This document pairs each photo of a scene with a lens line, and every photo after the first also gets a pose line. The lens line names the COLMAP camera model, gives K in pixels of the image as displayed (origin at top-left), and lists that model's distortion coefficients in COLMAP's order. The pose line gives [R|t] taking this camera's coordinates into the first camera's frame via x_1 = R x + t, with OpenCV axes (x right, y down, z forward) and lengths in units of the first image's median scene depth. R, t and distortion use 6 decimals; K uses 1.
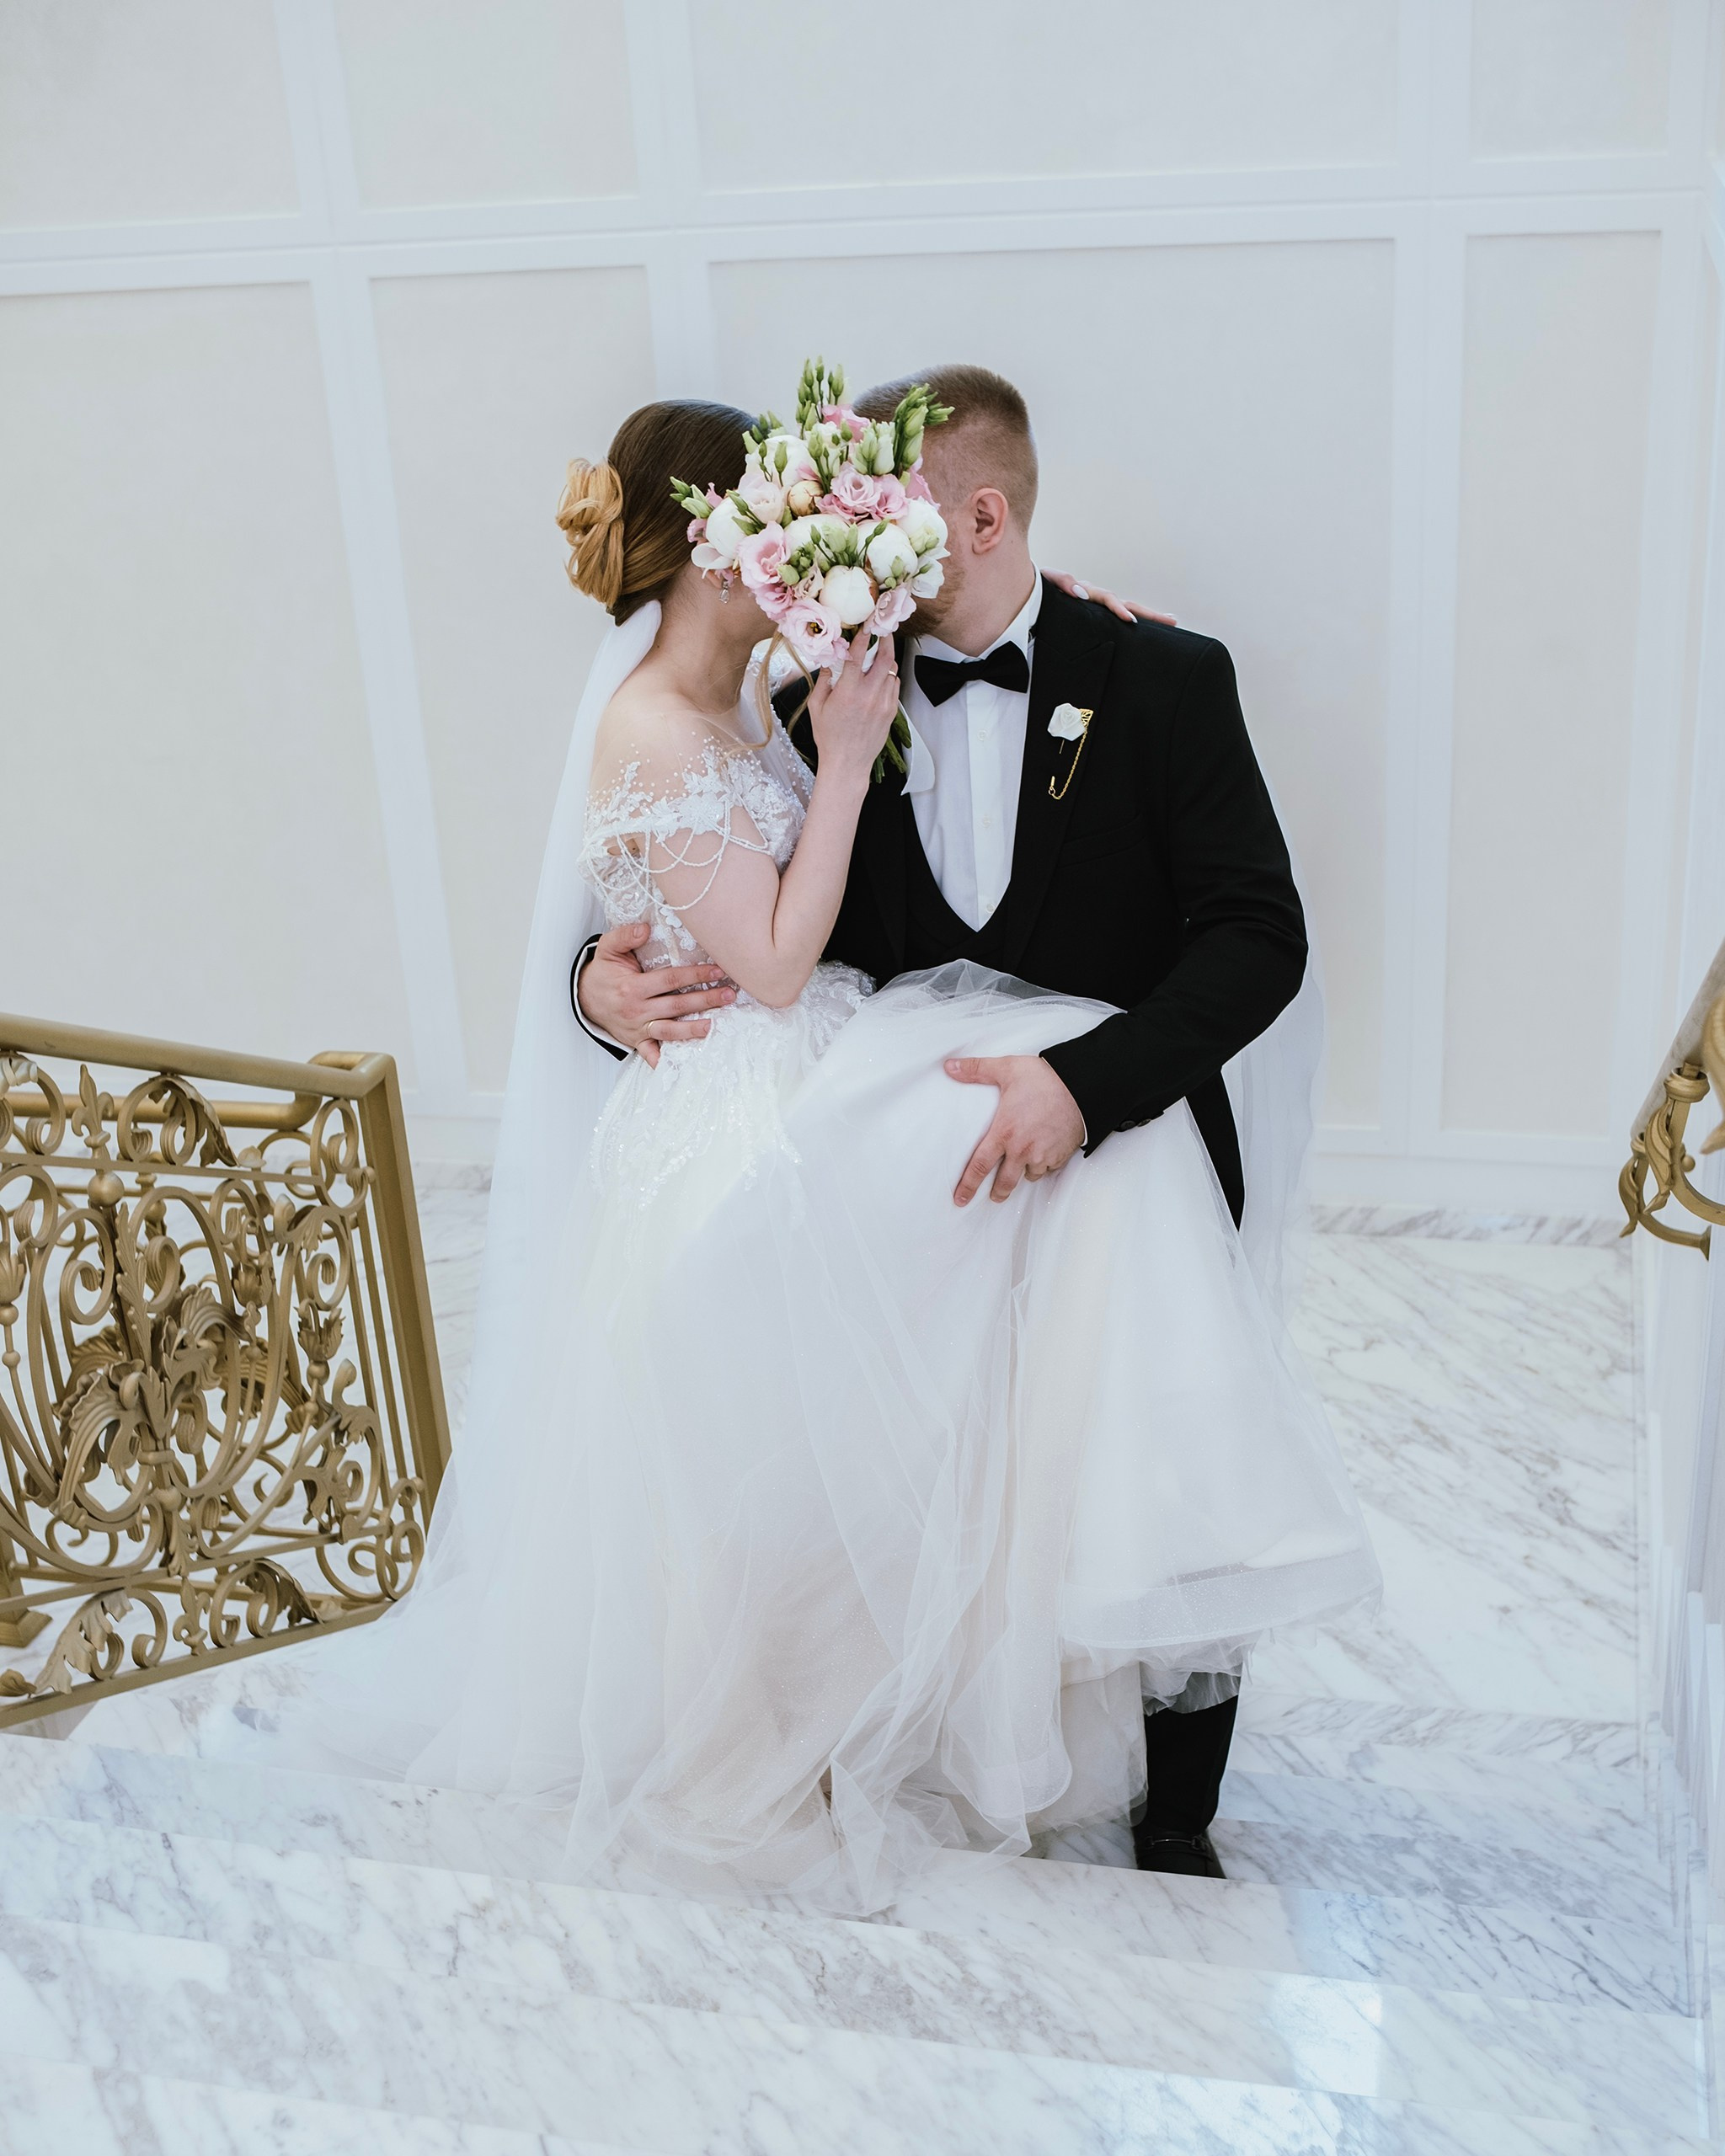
lens RADIAL K [[2956.3, 0, 862.5], [0, 2956.3, 1078.0], [0, 0, 1]] dist [-0.113644, 0.170248]
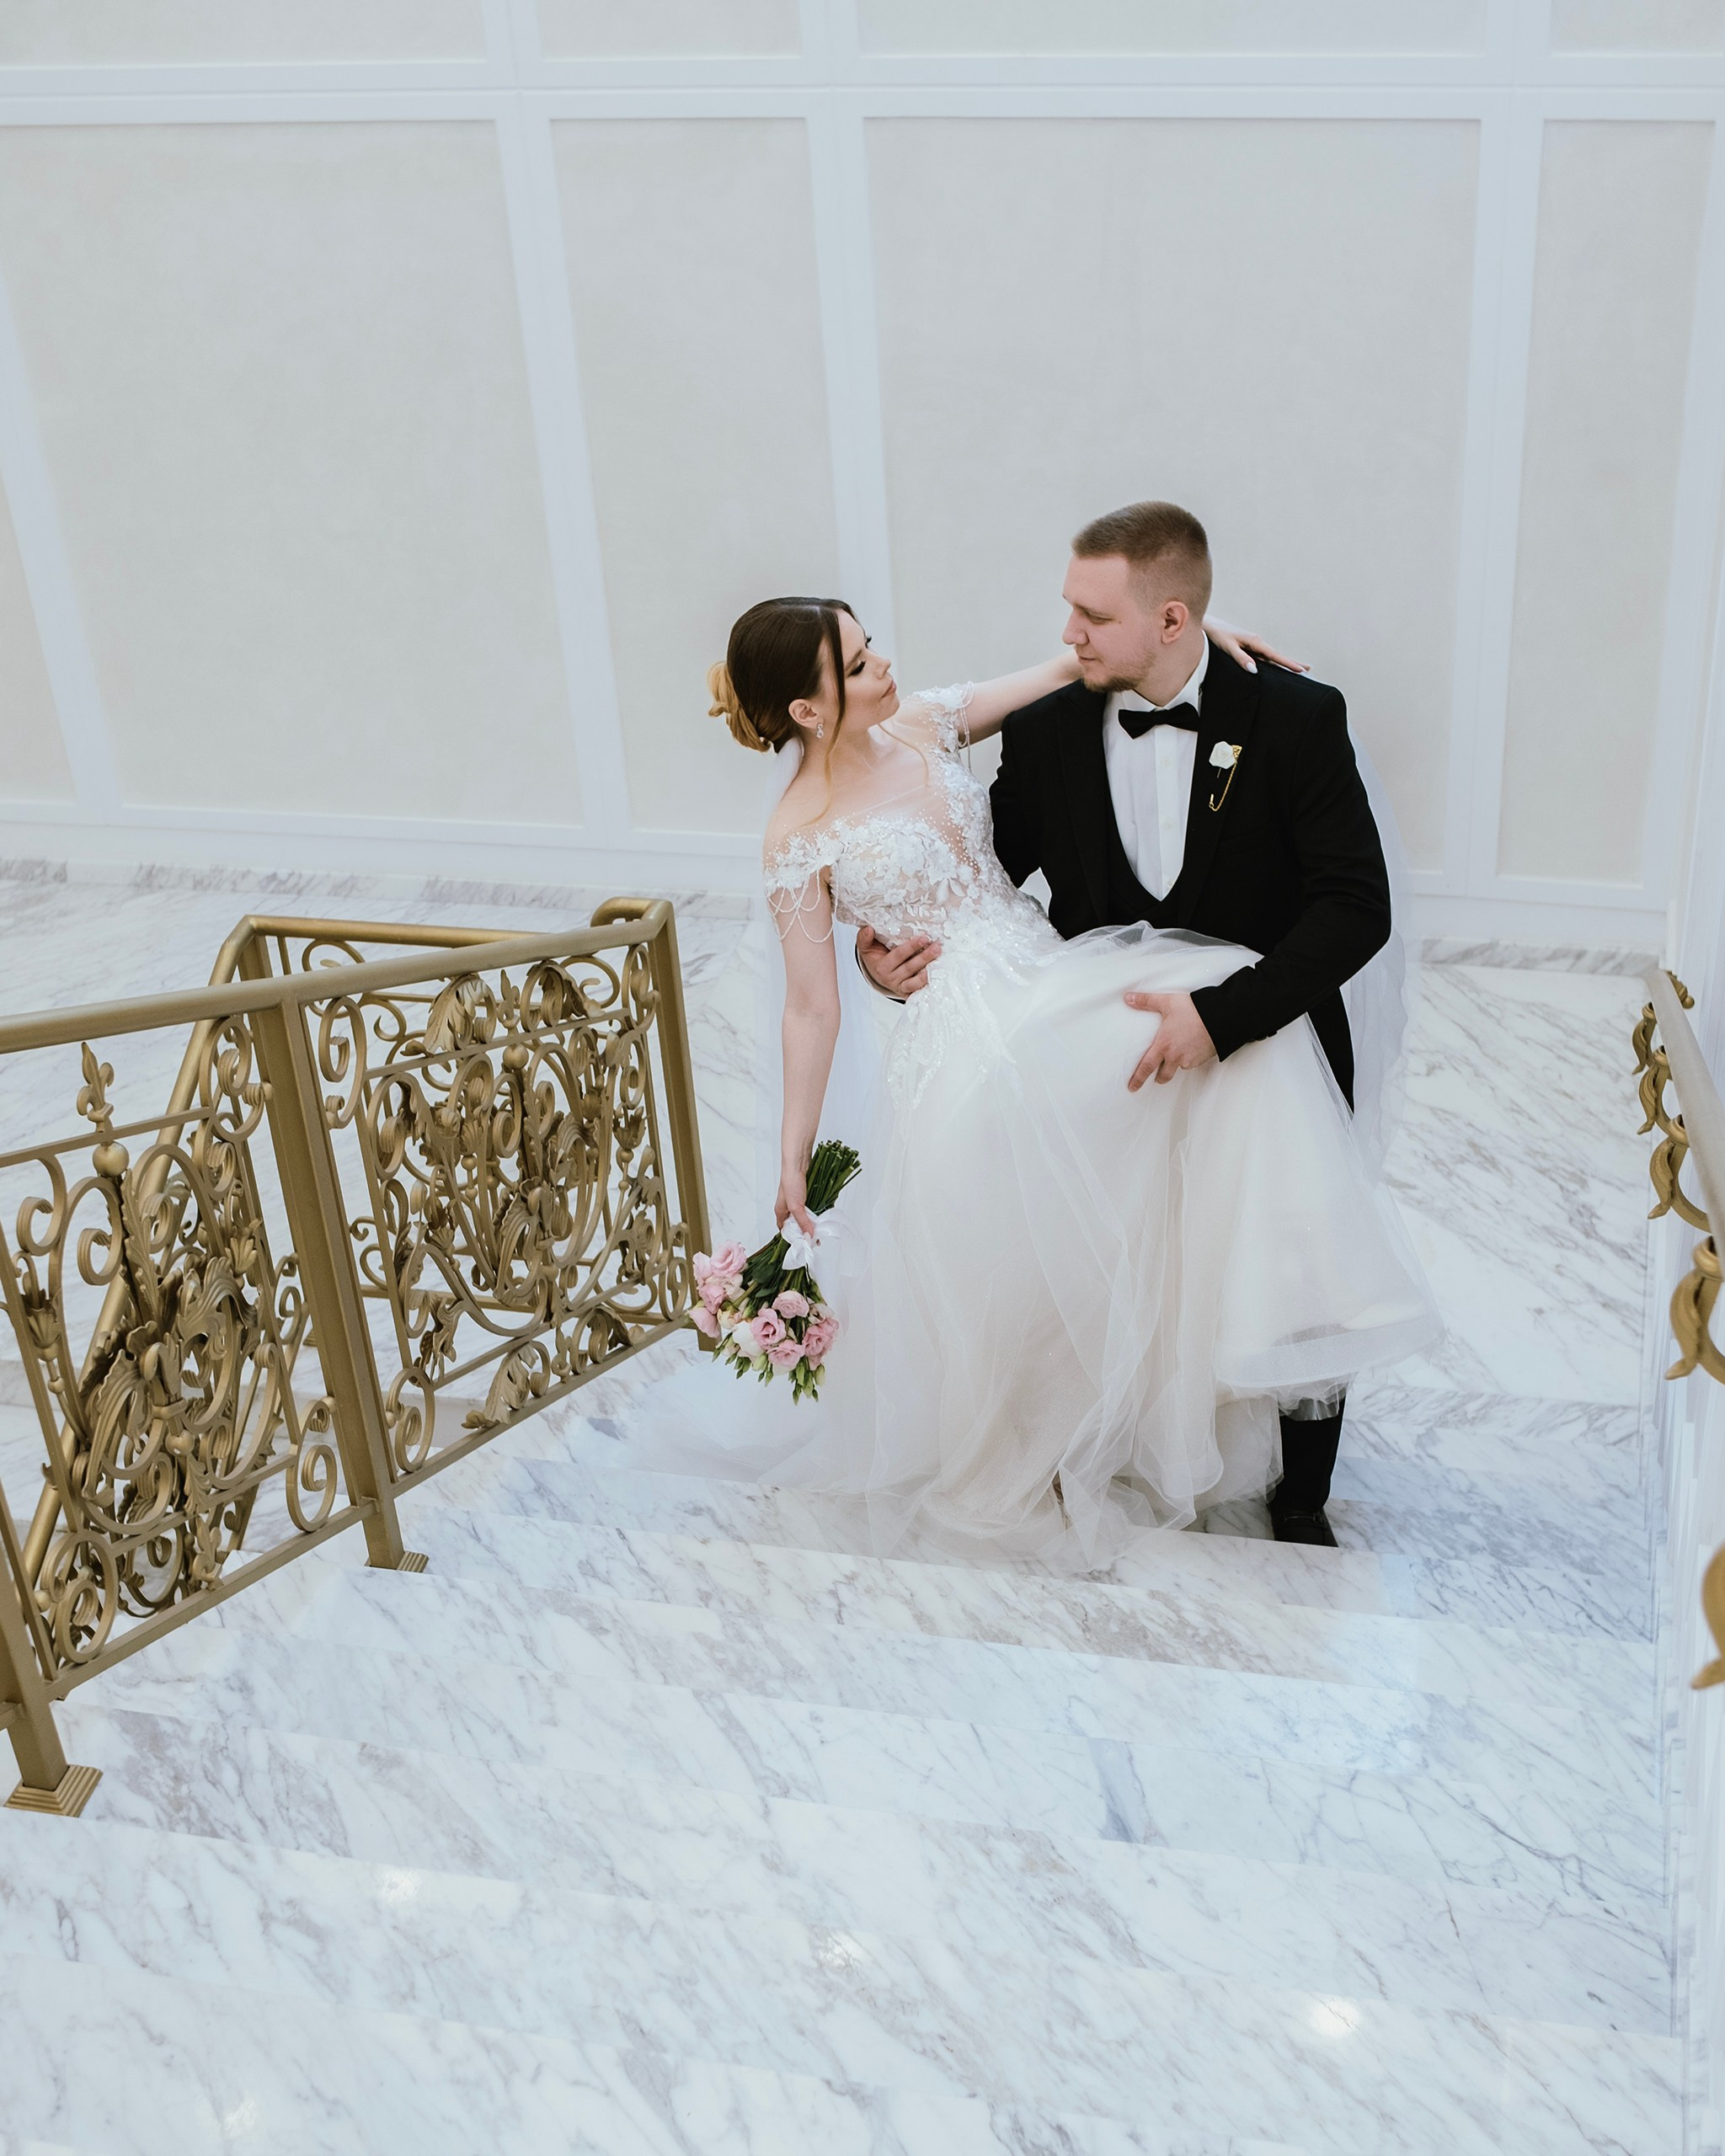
lens RADIAL K [[3267.9, 0, 864.2], [0, 3267.9, 1255.7], [0, 0, 1]] dist [-0.115799, 0.191185]
pose [[0.999936, -0.009220, 0.006618, -0.112593], [0.007664, 0.978652, 0.205382, -0.186462], [-0.008370, -0.205318, 0.978659, -0.507246]]
